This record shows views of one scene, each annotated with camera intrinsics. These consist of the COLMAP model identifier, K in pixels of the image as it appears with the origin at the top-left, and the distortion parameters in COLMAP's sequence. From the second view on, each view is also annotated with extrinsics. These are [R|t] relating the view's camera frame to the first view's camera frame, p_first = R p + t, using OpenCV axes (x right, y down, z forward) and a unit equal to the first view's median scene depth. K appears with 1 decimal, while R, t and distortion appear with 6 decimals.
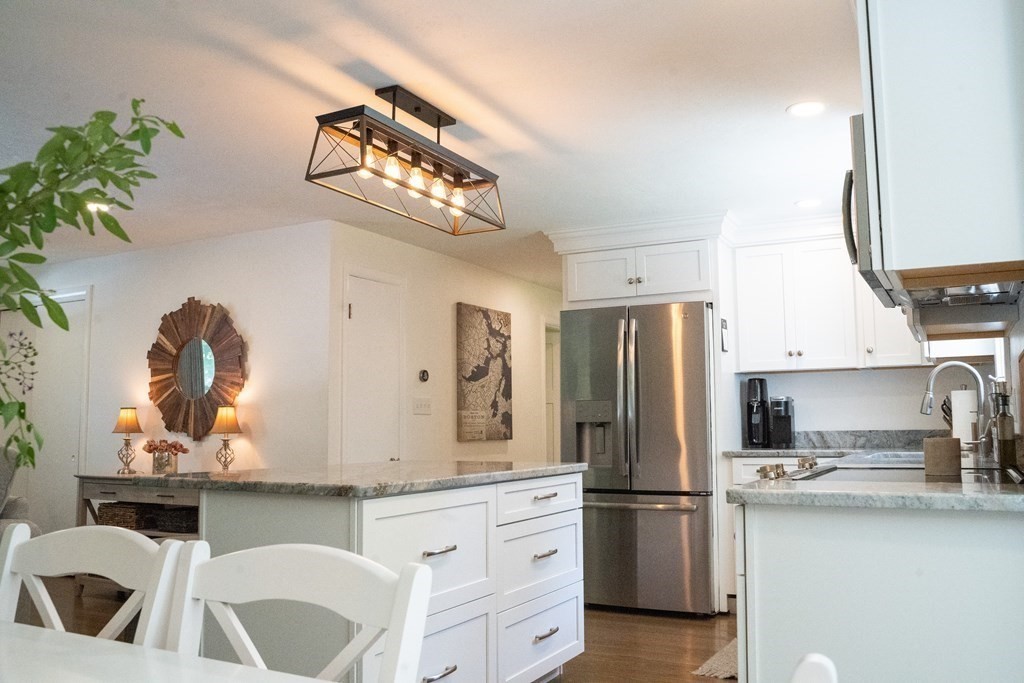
lens RADIAL K [[855.2, 0, 512.0], [0, 855.2, 341.5], [0, 0, 1]] dist [-0.098778, 0.072765]
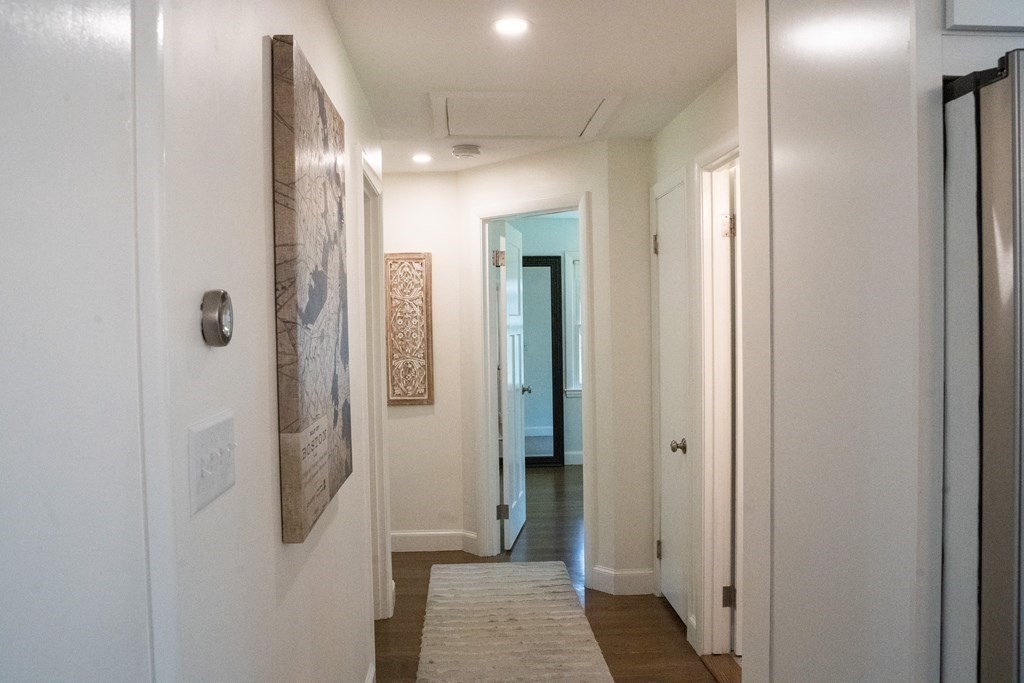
lens RADIAL K [[832.3, 0, 512.0], [0, 832.3, 341.5], [0, 0, 1]] dist [-0.120557, 0.096955]
pose [[0.850817, -0.022336, 0.524988, -0.162154], [-0.042585, 0.992879, 0.111258, 0.021772], [-0.523734, -0.117017, 0.843807, 0.864573]]
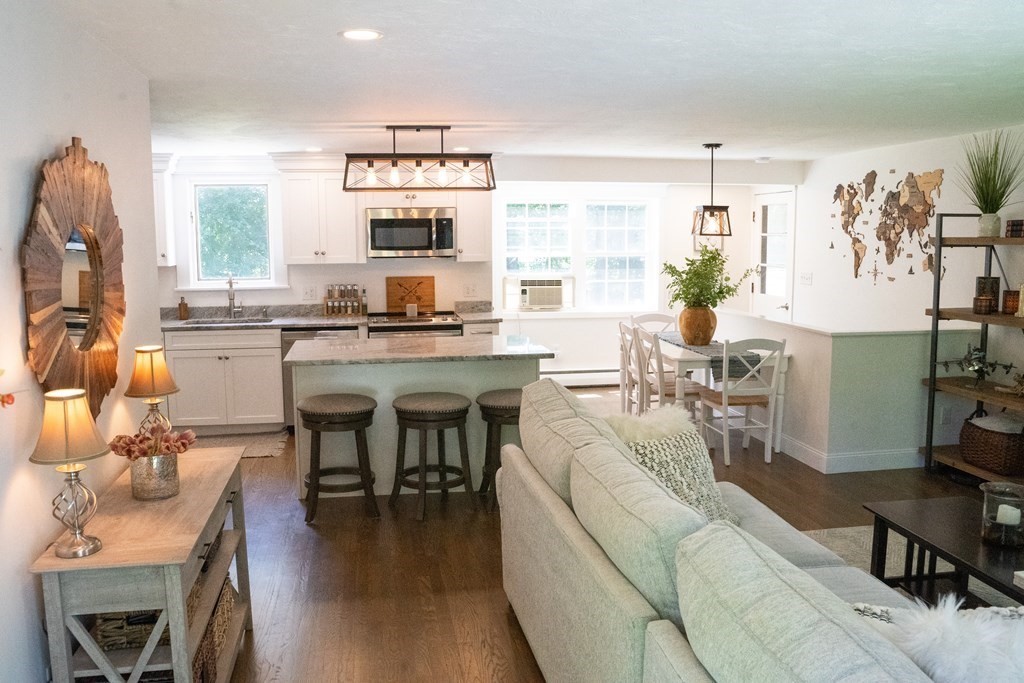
lens RADIAL K [[832.3, 0, 512.0], [0, 832.3, 341.5], [0, 0, 1]] dist [-0.120557, 0.096955]
pose [[-0.623577, -0.088992, 0.776680, -0.927253], [-0.068907, 0.995890, 0.058786, 0.018810], [-0.778719, -0.016861, -0.627146, 1.139575]]
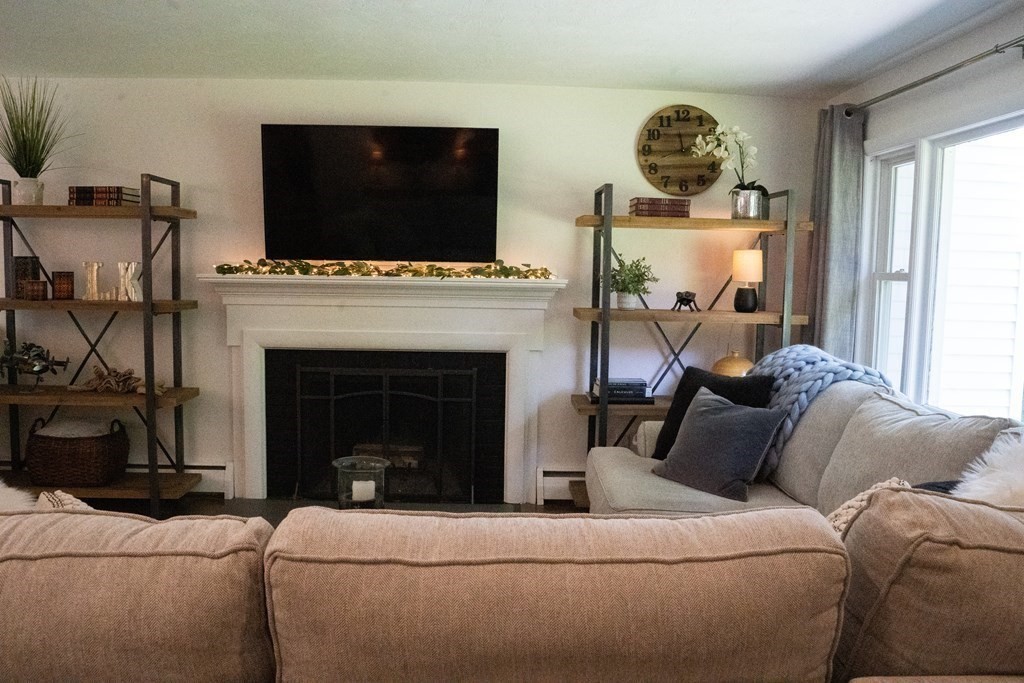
lens RADIAL K [[832.3, 0, 512.0], [0, 832.3, 341.5], [0, 0, 1]] dist [-0.120557, 0.096955]
pose [[-0.859966, 0.030248, -0.509455, -0.524902], [0.035403, 0.999373, -0.000425, 0.060140], [0.509123, -0.018401, -0.860497, 1.007450]]
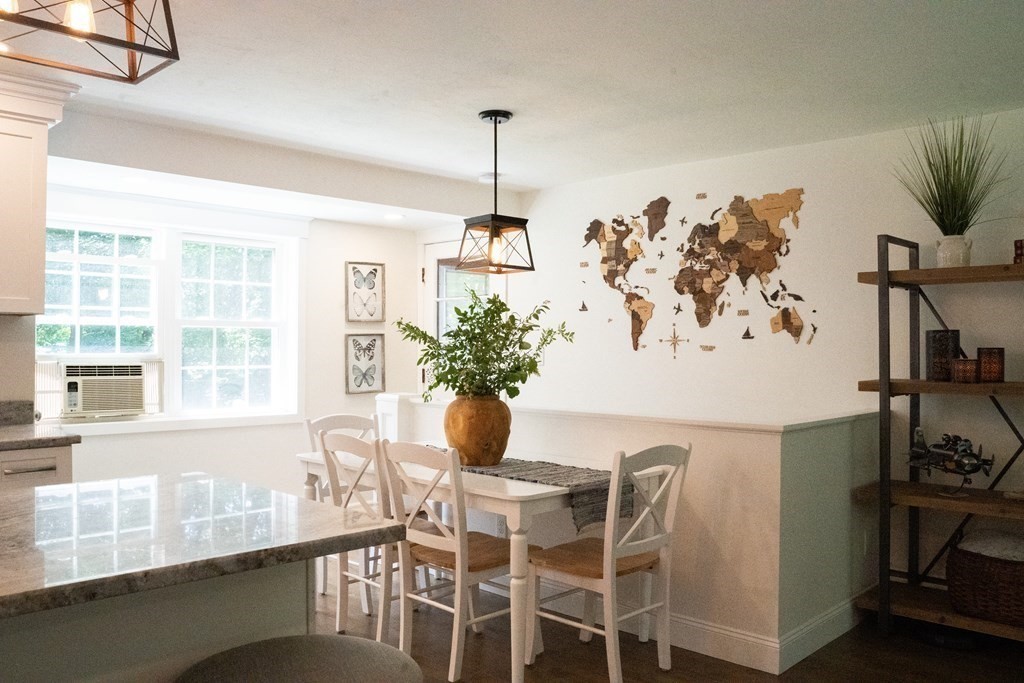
lens RADIAL K [[832.3, 0, 512.0], [0, 832.3, 341.5], [0, 0, 1]] dist [-0.120557, 0.096955]
pose [[-0.963520, 0.004091, 0.267605, -0.354968], [-0.024629, 0.994285, -0.103876, 0.046259], [-0.266500, -0.106678, -0.957913, 0.811749]]
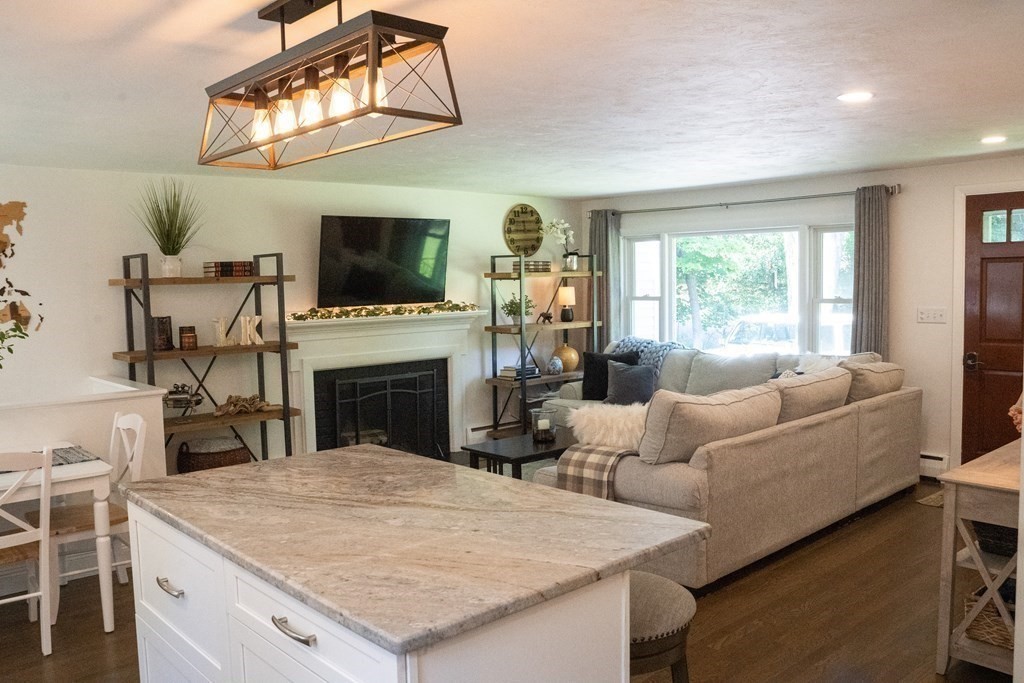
lens RADIAL K [[832.3, 0, 512.0], [0, 832.3, 341.5], [0, 0, 1]] dist [-0.120557, 0.096955]
pose [[-0.334583, 0.082327, -0.938763, 0.295249], [0.116720, 0.992126, 0.045407, -0.005747], [0.935110, -0.094379, -0.341558, 0.831822]]
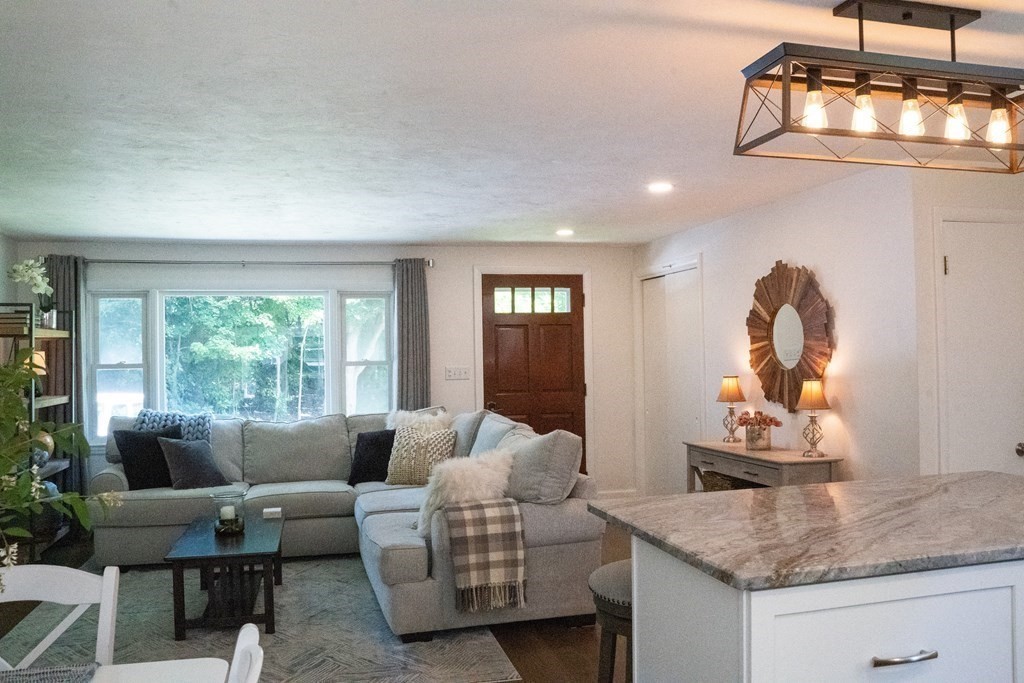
lens RADIAL K [[832.3, 0, 512.0], [0, 832.3, 341.5], [0, 0, 1]] dist [-0.120557, 0.096955]
pose [[0.672916, -0.017388, -0.739514, 0.098072], [0.087001, 0.994645, 0.055780, -0.041161], [0.734585, -0.101874, 0.670826, 0.166181]]
